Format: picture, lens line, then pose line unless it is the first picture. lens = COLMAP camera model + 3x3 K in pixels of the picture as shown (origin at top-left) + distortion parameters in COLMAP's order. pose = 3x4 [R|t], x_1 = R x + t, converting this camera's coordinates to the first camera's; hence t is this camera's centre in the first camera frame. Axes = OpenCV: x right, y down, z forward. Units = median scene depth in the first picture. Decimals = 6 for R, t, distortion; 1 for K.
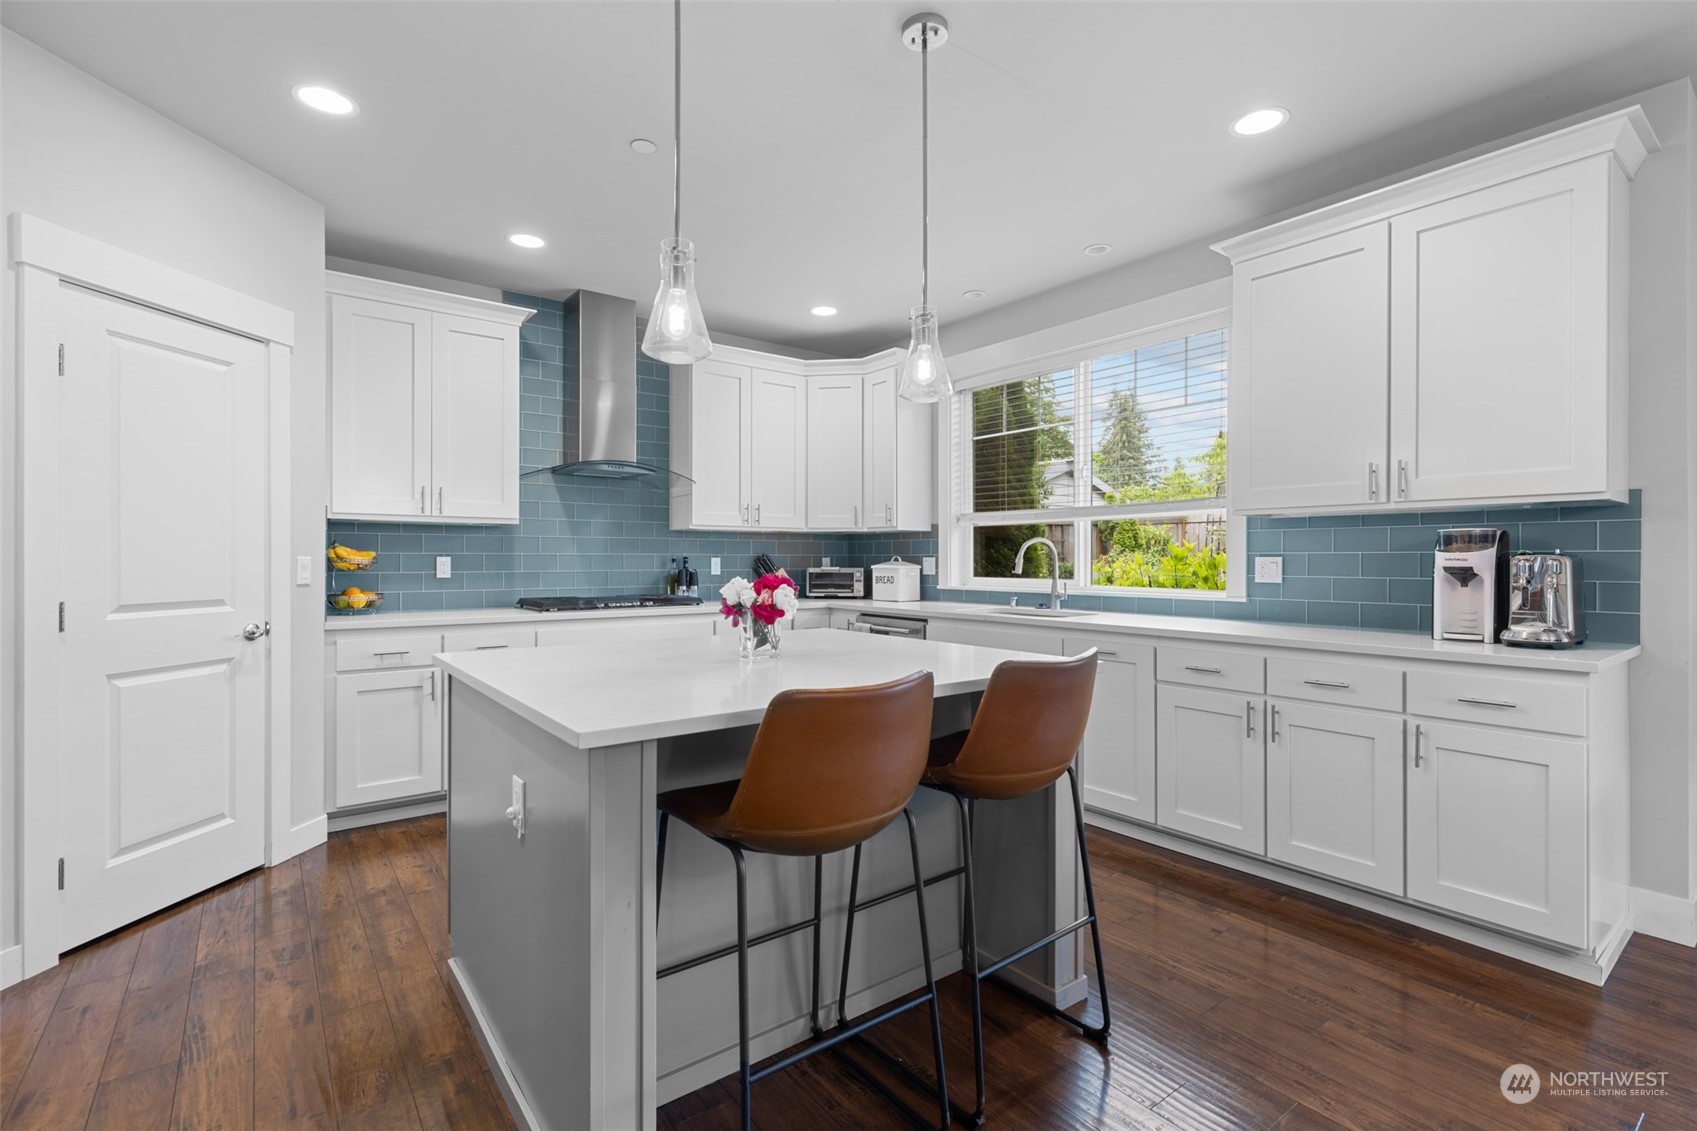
lens RADIAL K [[765.8, 0, 848.5], [0, 765.8, 565.5], [0, 0, 1]] dist [-0.003811, -0.000085]
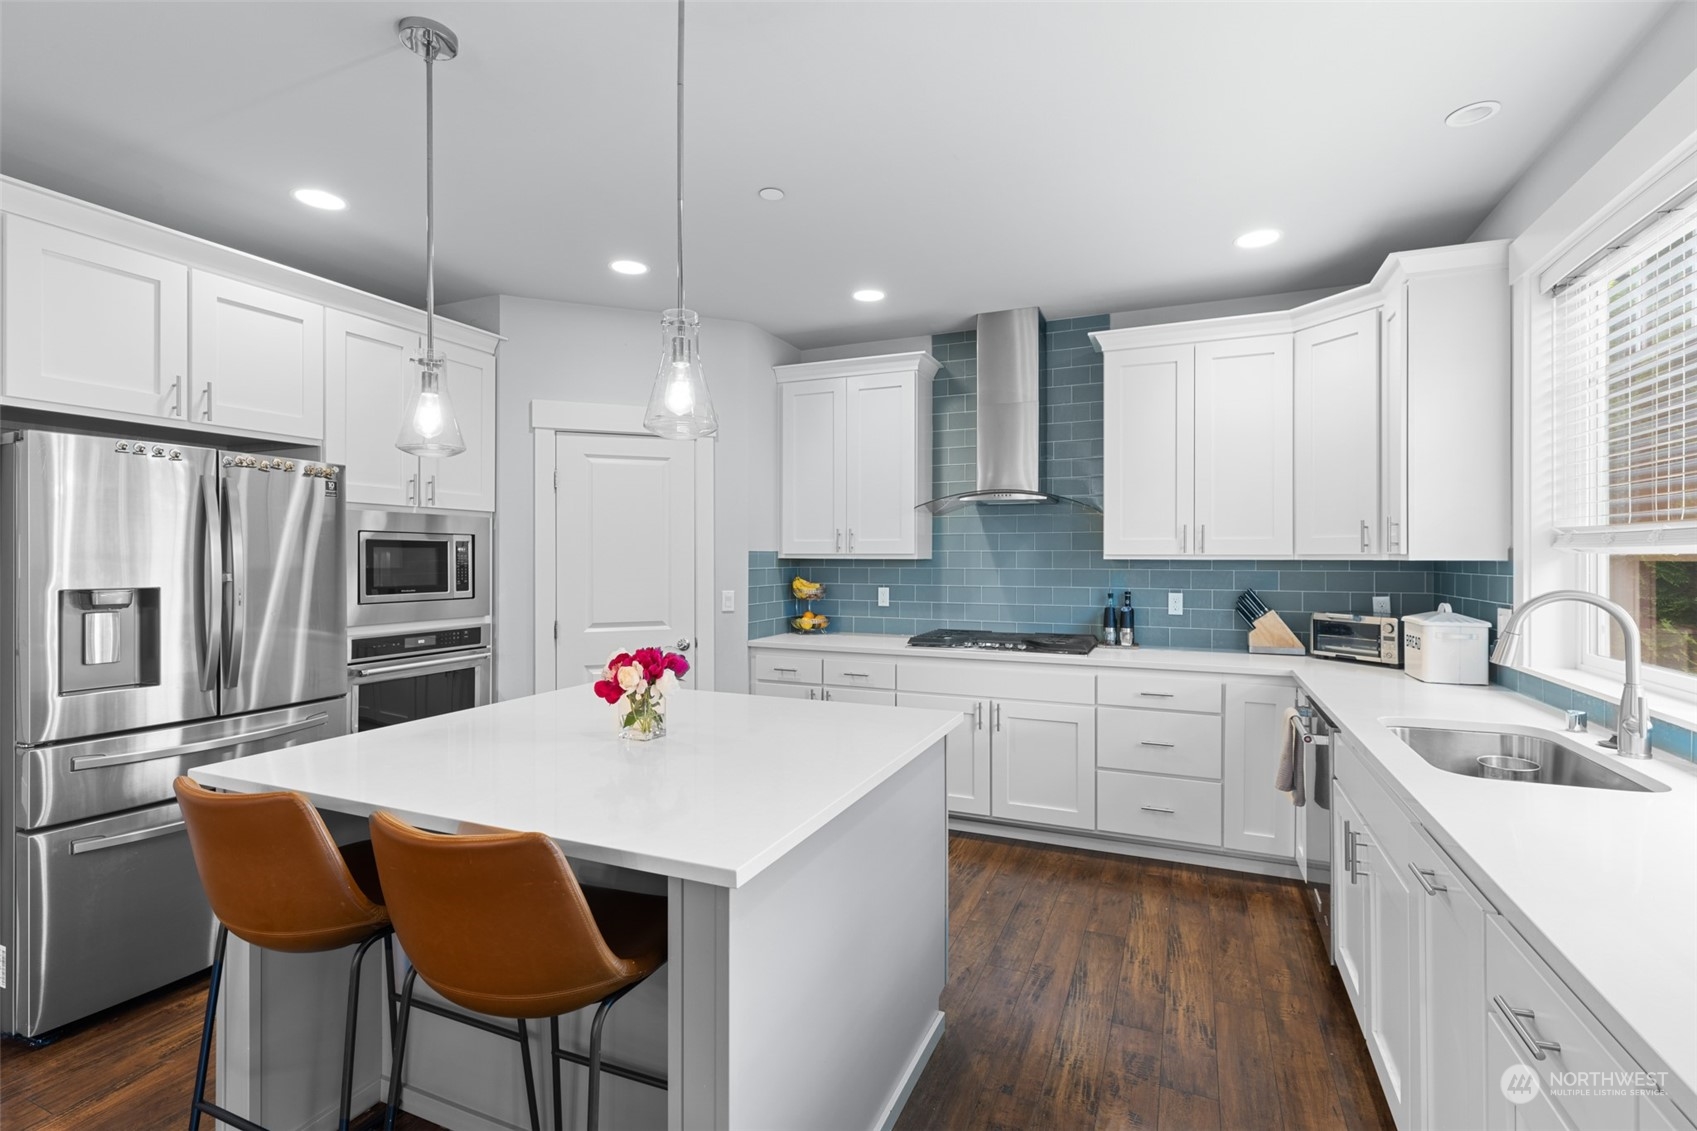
lens RADIAL K [[762.1, 0, 853.3], [0, 762.1, 559.6], [0, 0, 1]] dist [-0.000400, 0.000177]
pose [[0.494202, 0.002643, -0.869343, 0.363804], [-0.008317, 0.999964, -0.001688, -0.042842], [0.869307, 0.008064, 0.494206, 0.345761]]
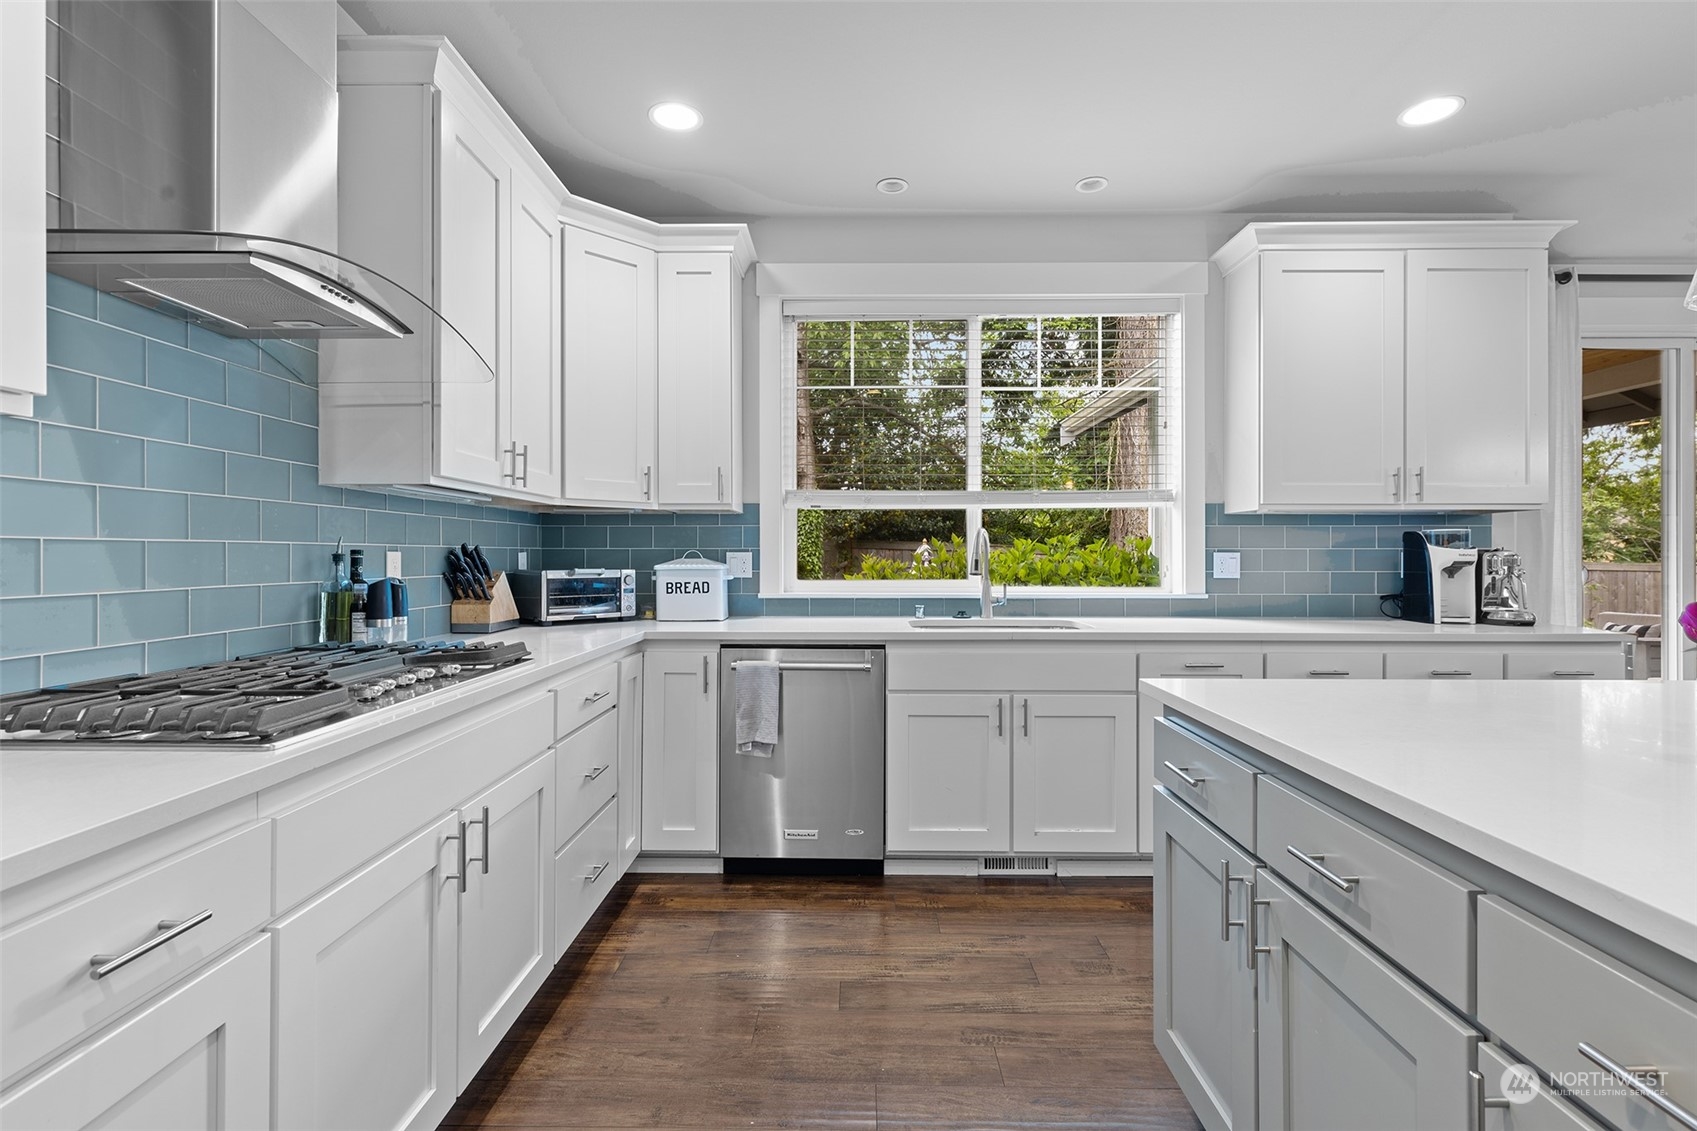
lens RADIAL K [[790.4, 0, 845.2], [0, 790.4, 552.3], [0, 0, 1]] dist [0.021192, 0.000030]
pose [[0.615550, 0.001774, 0.788096, -0.404966], [0.006483, 0.999952, -0.007315, -0.005021], [-0.788071, 0.009612, 0.615509, 0.524701]]
